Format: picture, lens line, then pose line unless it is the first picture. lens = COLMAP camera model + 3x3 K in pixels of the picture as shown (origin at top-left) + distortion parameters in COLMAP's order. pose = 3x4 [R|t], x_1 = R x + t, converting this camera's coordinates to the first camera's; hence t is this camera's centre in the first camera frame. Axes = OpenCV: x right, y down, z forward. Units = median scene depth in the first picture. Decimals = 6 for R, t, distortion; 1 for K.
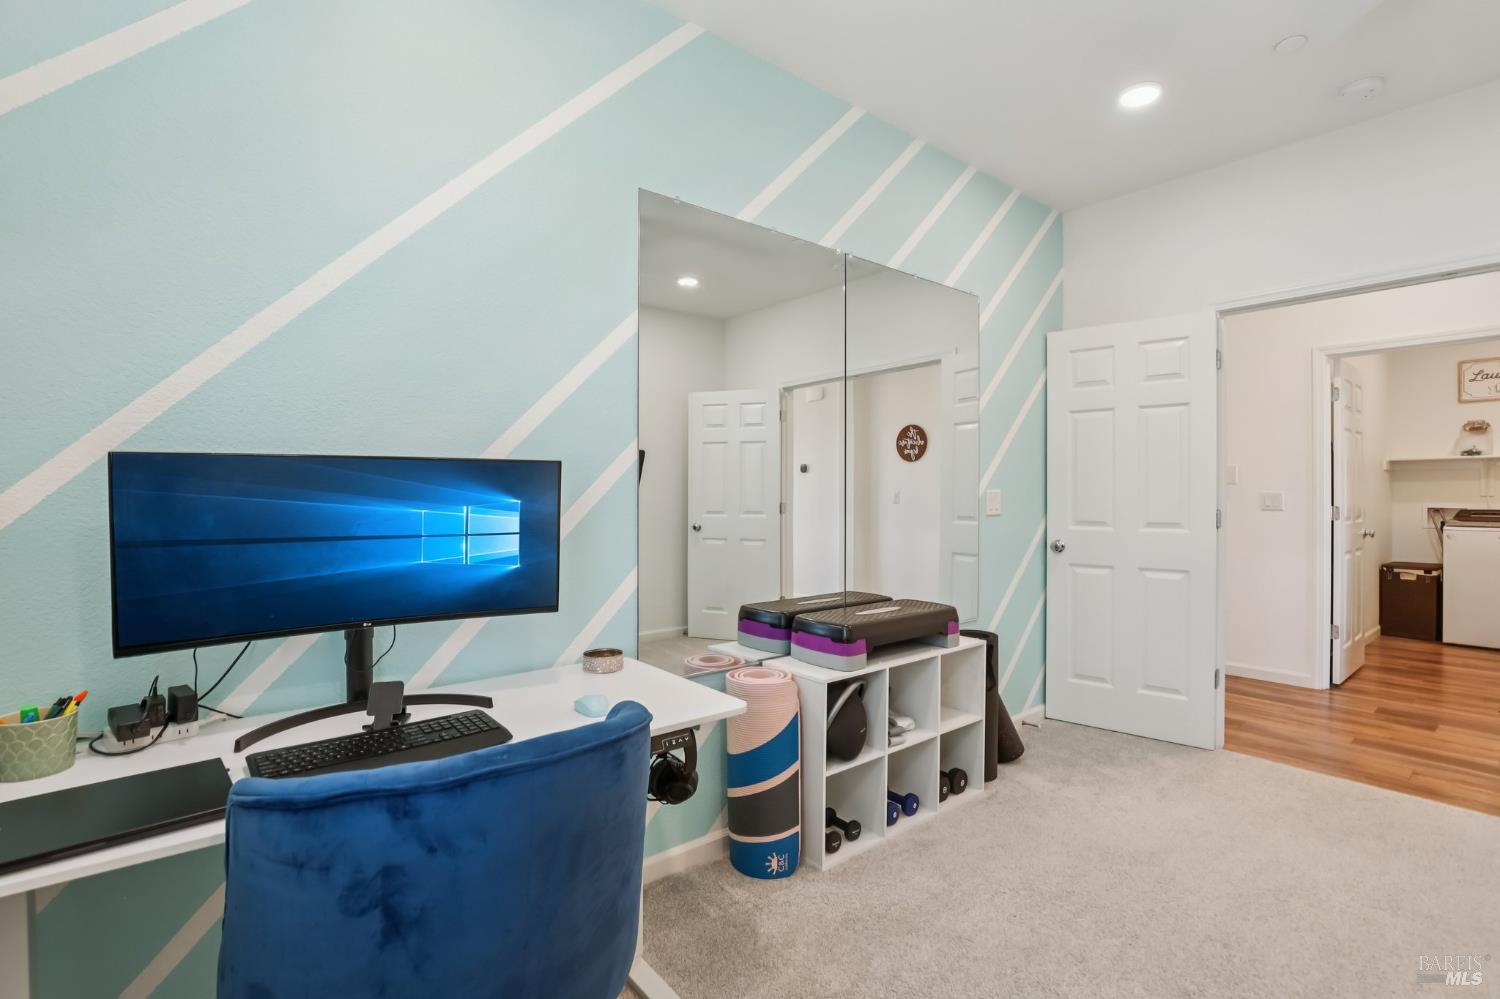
lens RADIAL K [[690.5, 0, 746.1], [0, 690.5, 493.9], [0, 0, 1]] dist [-0.039308, 0.008935]
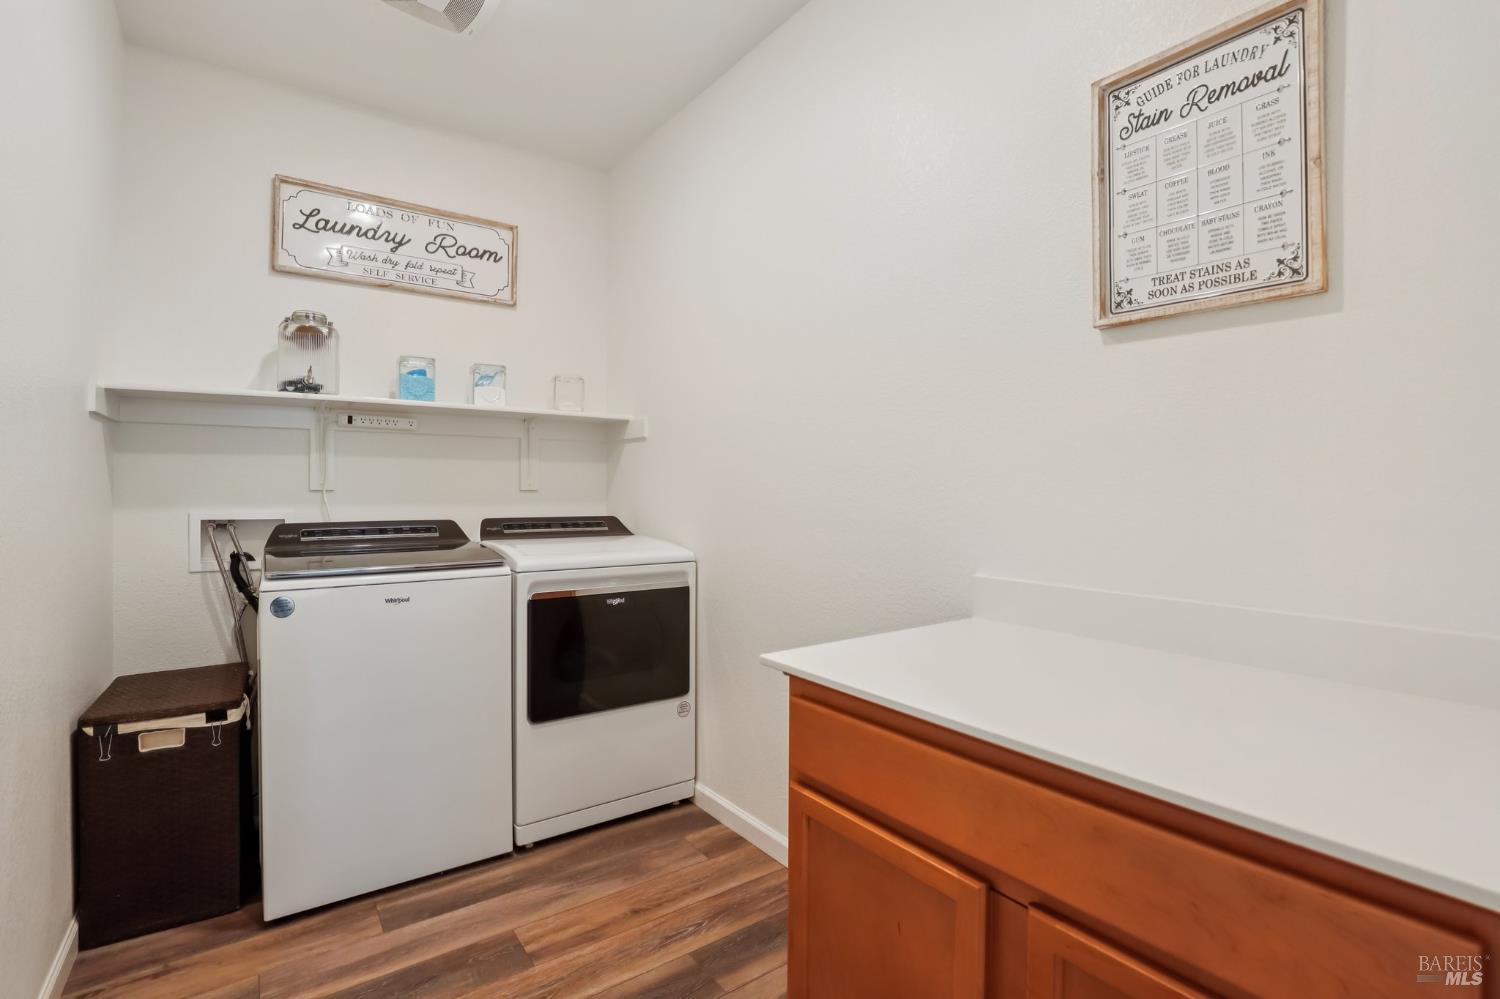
lens RADIAL K [[699.5, 0, 750.3], [0, 699.5, 484.3], [0, 0, 1]] dist [-0.029022, 0.000329]
pose [[0.056868, 0.007257, 0.998355, 0.679939], [-0.002789, 0.999971, -0.007110, 0.001848], [-0.998378, -0.002380, 0.056887, 0.702498]]
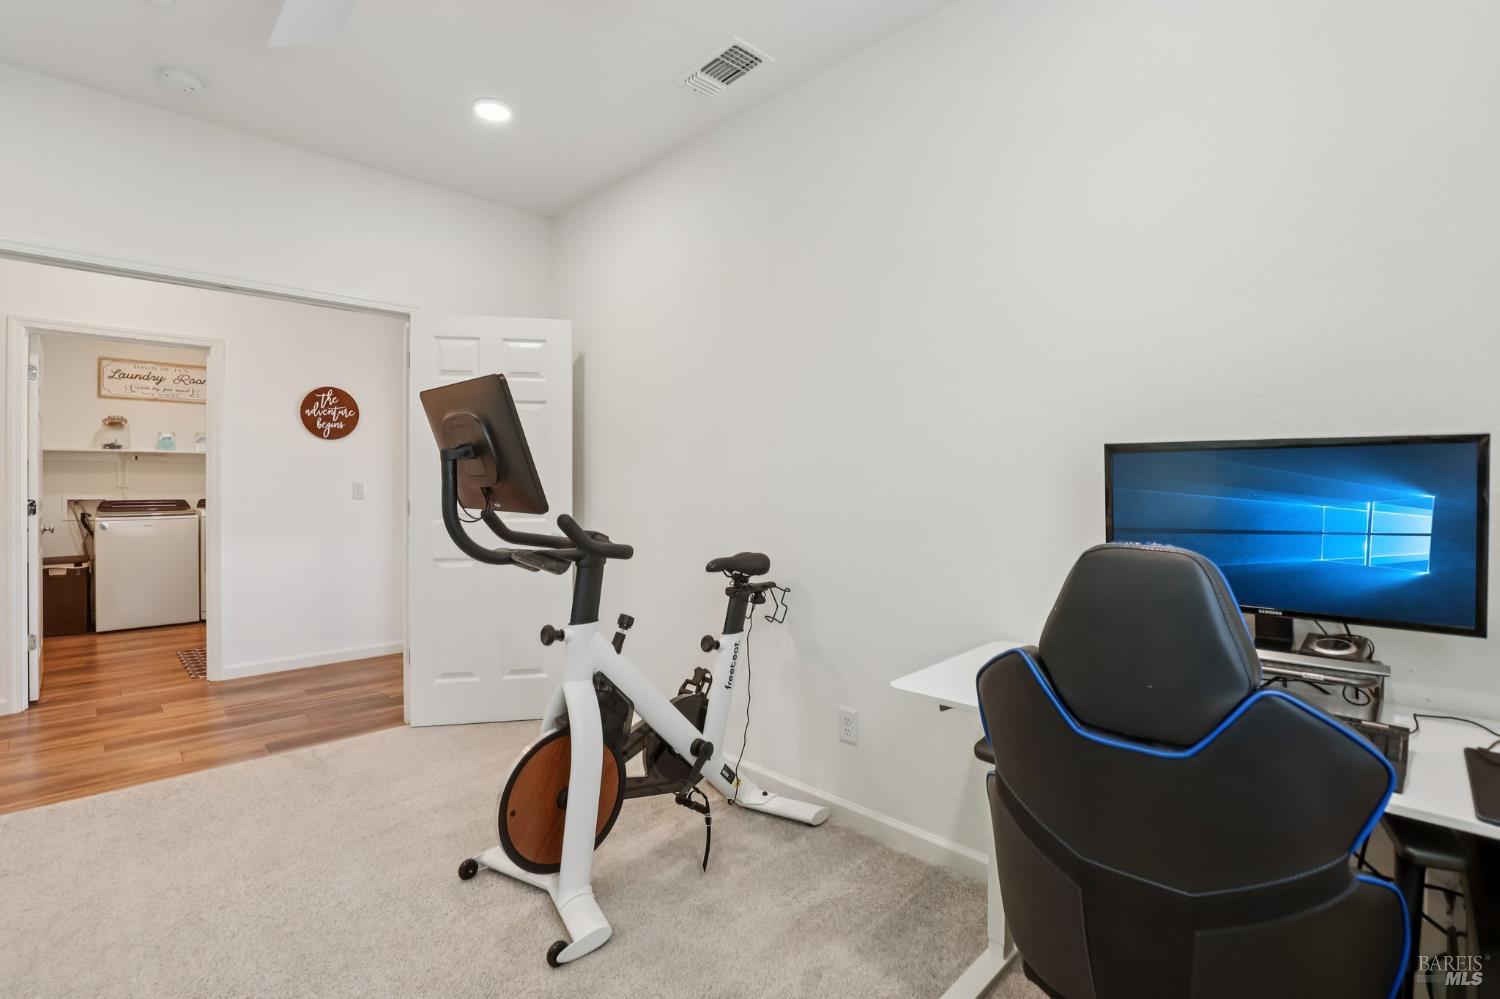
lens RADIAL K [[704.4, 0, 722.7], [0, 704.4, 478.7], [0, 0, 1]] dist [-0.000734, 0.000082]
pose [[-0.060579, 0.006271, 0.998144, -0.076761], [0.003356, 0.999976, -0.006079, -0.000840], [-0.998158, 0.002982, -0.060599, 0.110323]]
